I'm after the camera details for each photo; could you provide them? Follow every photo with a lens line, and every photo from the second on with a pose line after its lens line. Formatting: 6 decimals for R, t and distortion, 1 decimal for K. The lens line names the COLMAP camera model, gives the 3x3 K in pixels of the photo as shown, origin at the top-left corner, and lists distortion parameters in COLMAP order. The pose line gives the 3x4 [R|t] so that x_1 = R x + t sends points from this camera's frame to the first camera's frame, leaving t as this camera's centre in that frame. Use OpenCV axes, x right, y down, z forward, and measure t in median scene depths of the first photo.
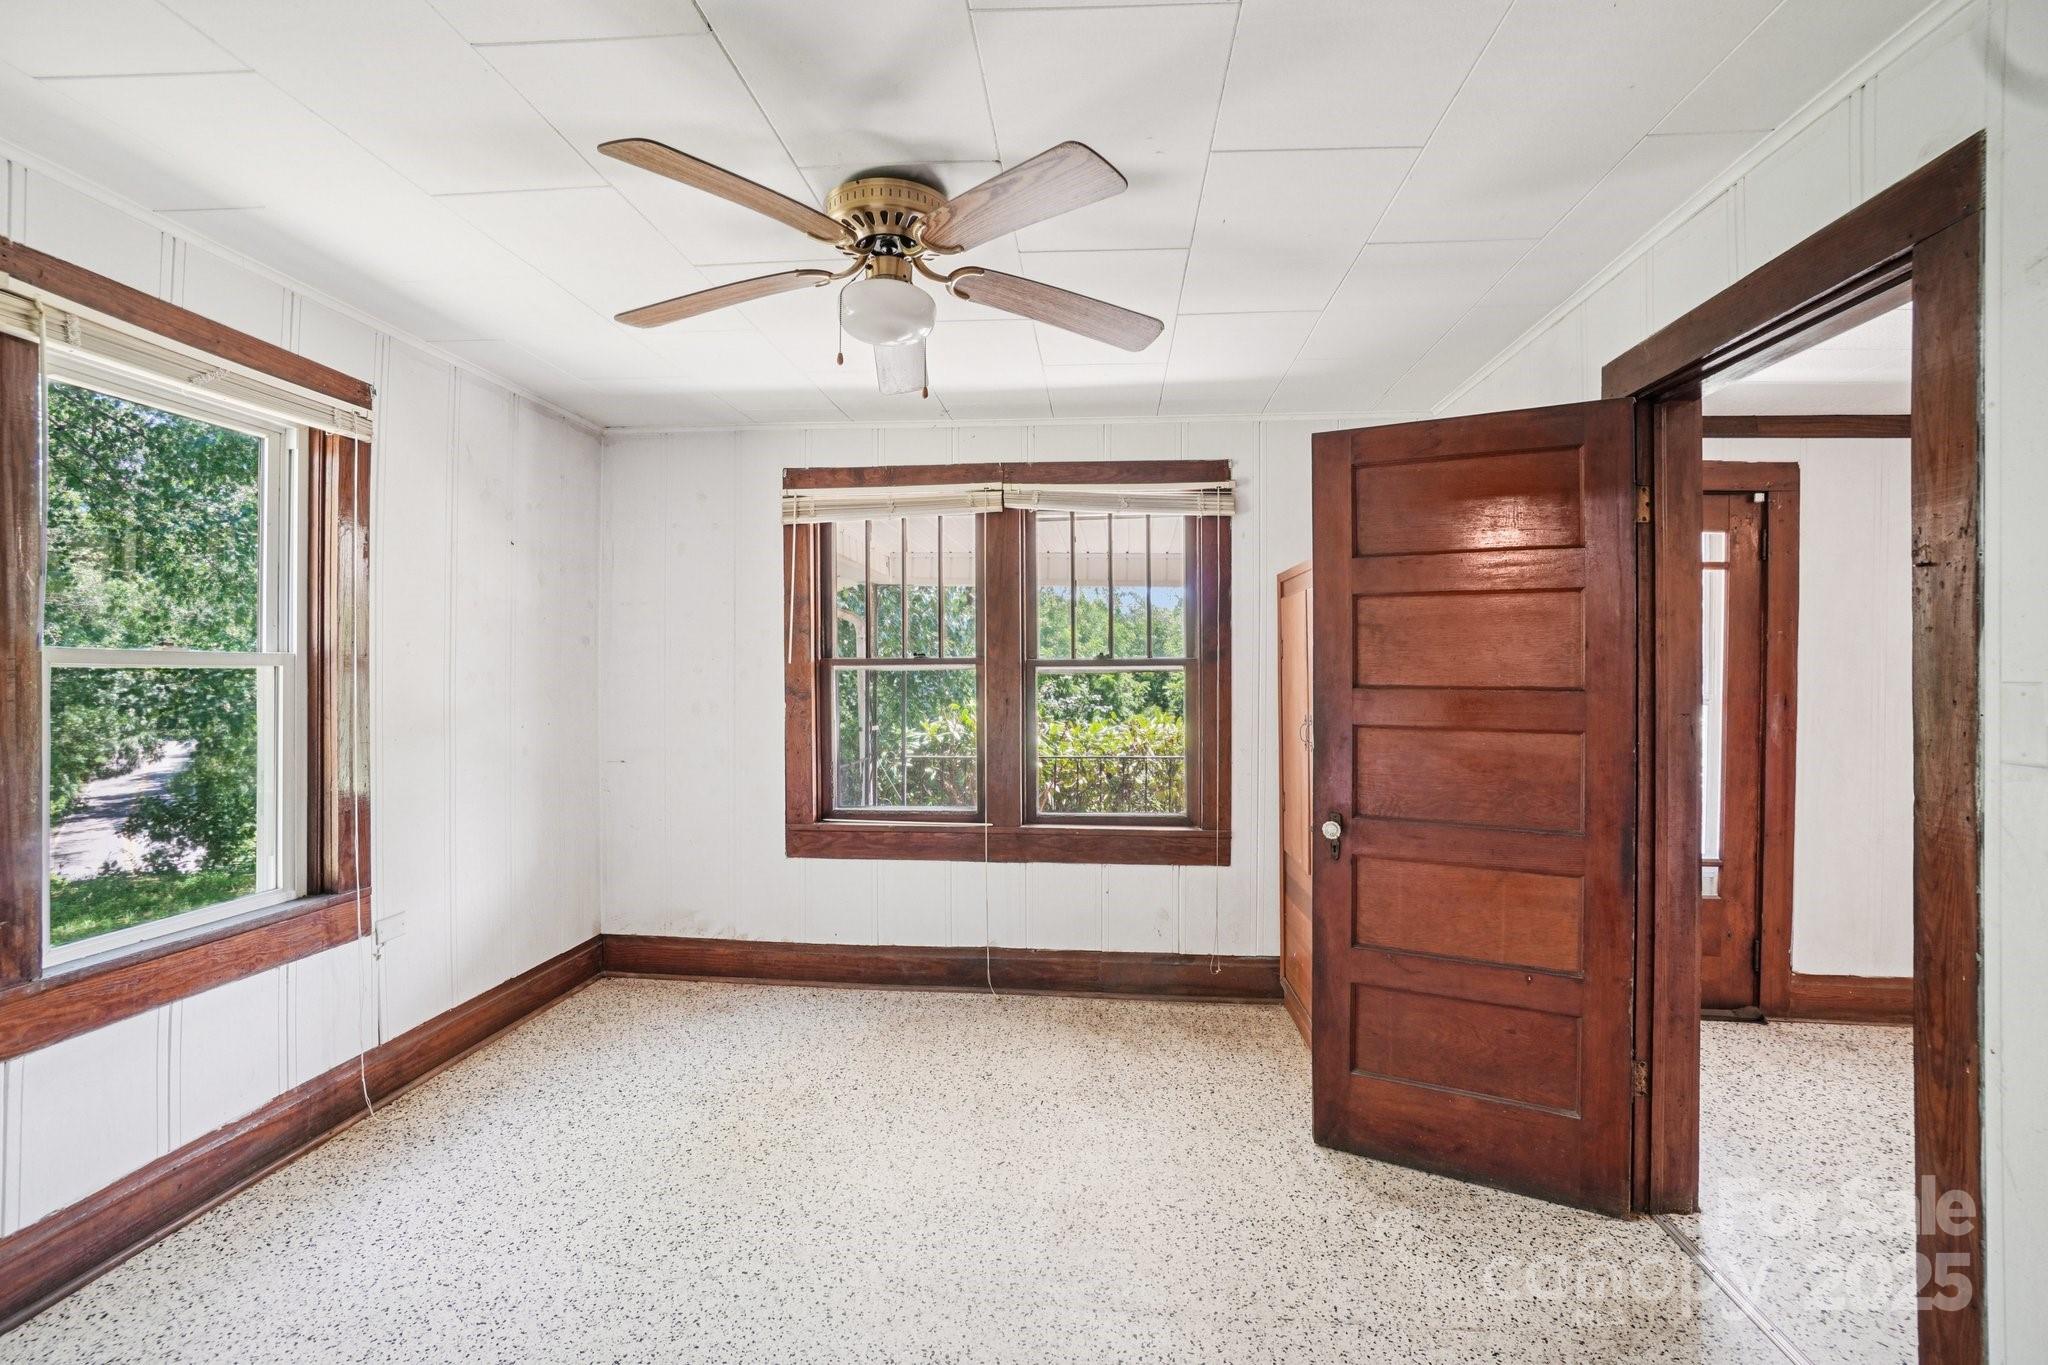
lens RADIAL K [[923.0, 0, 1034.3], [0, 923.0, 673.1], [0, 0, 1]] dist [-0.044965, 0.013457]
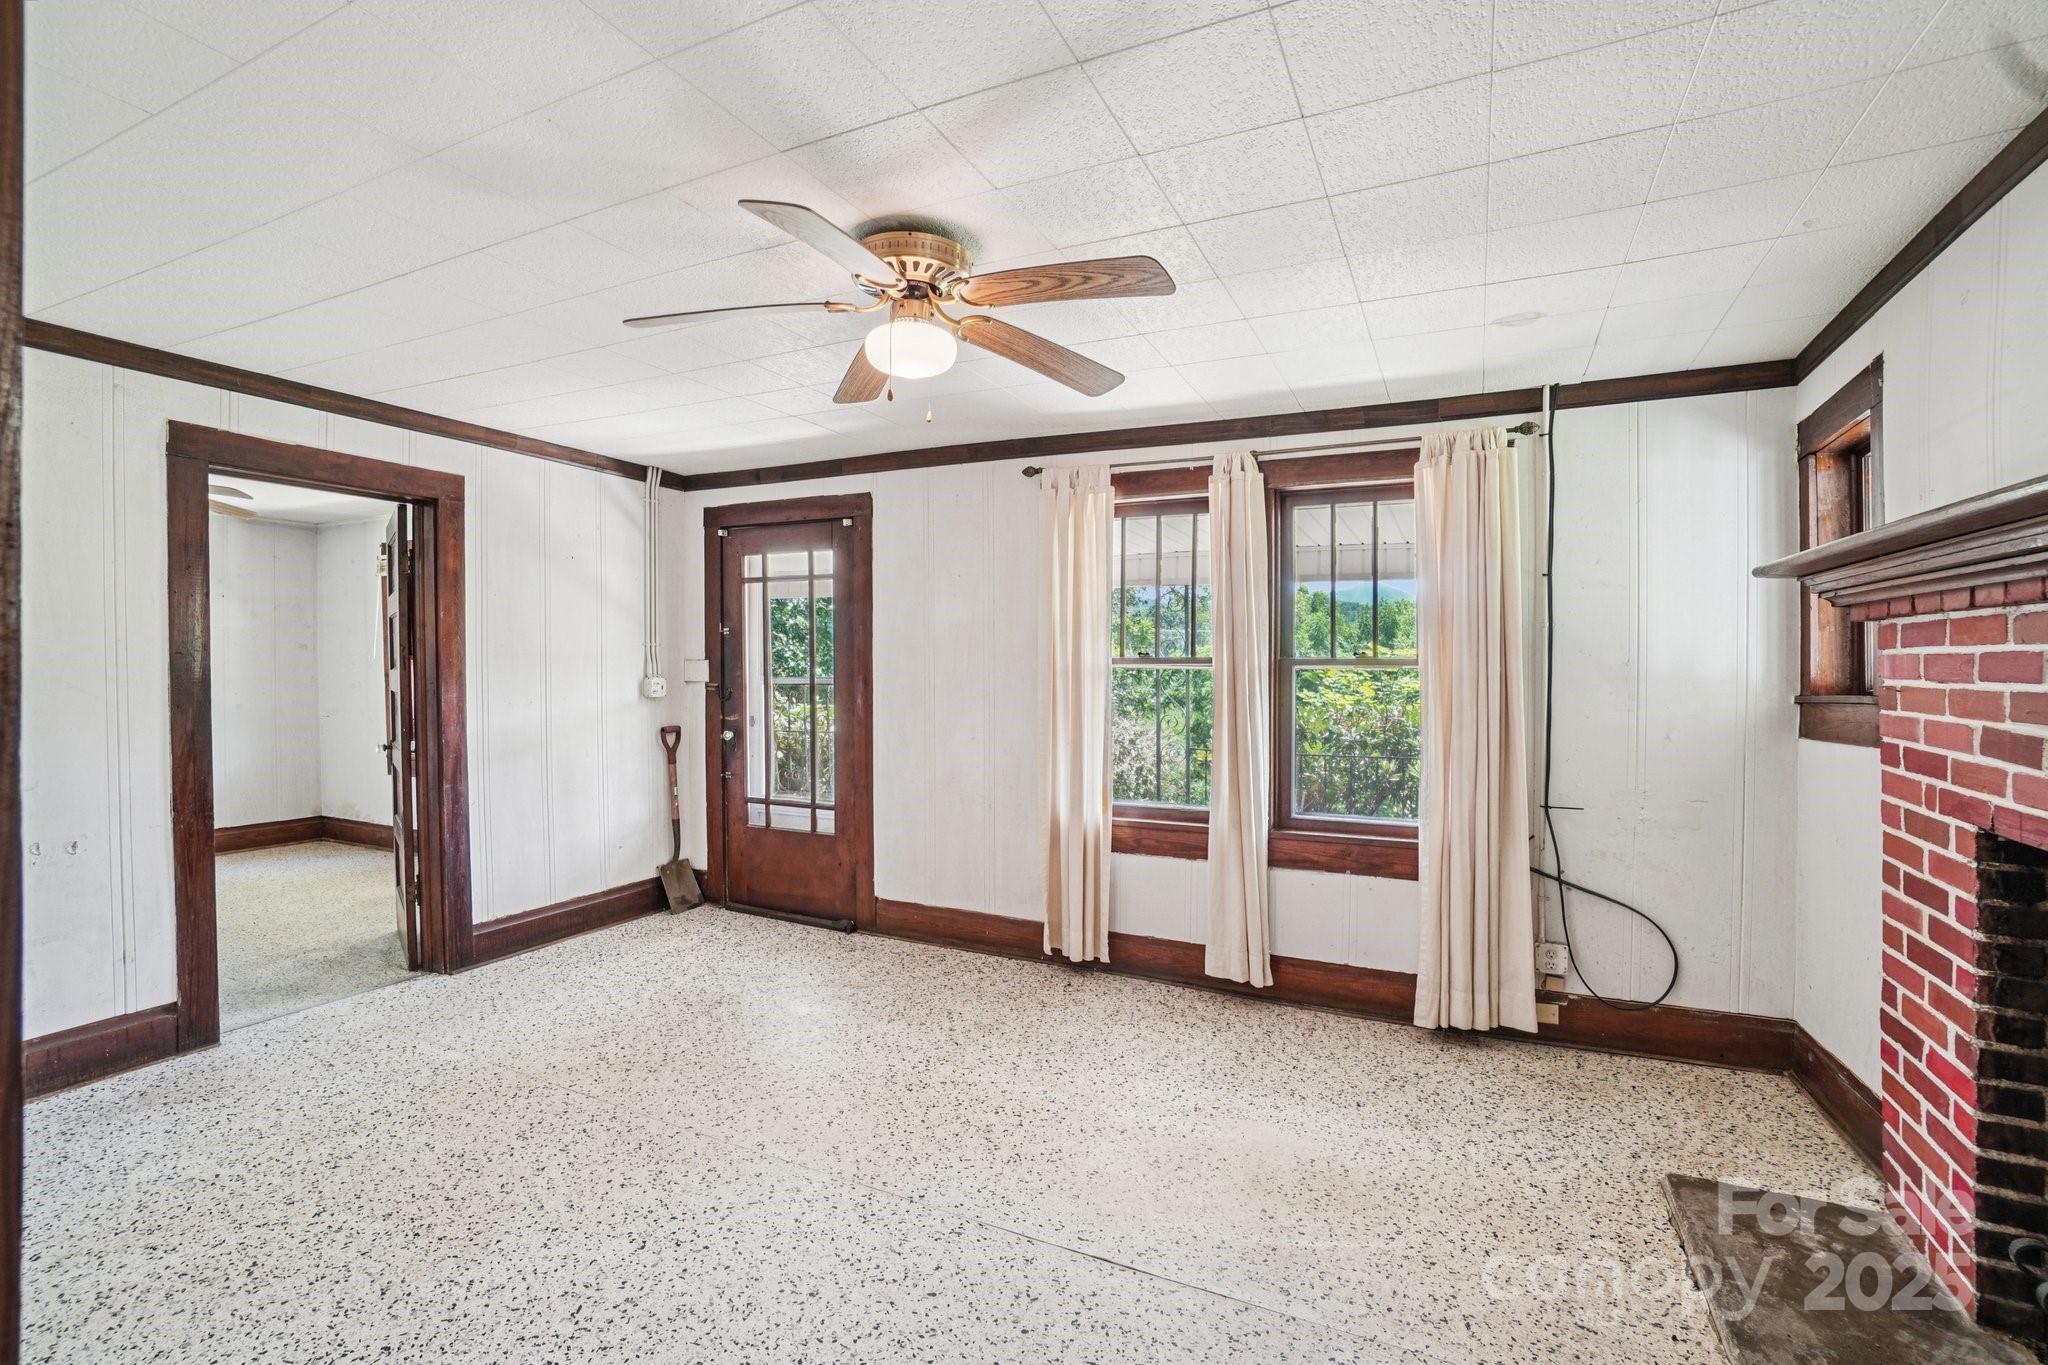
lens RADIAL K [[923.0, 0, 1039.4], [0, 923.0, 680.2], [0, 0, 1]] dist [-0.044965, 0.013457]
pose [[0.939353, -0.002310, -0.342944, 1.507192], [0.005034, 0.999962, 0.007053, 0.020566], [0.342915, -0.008351, 0.939329, -0.136151]]
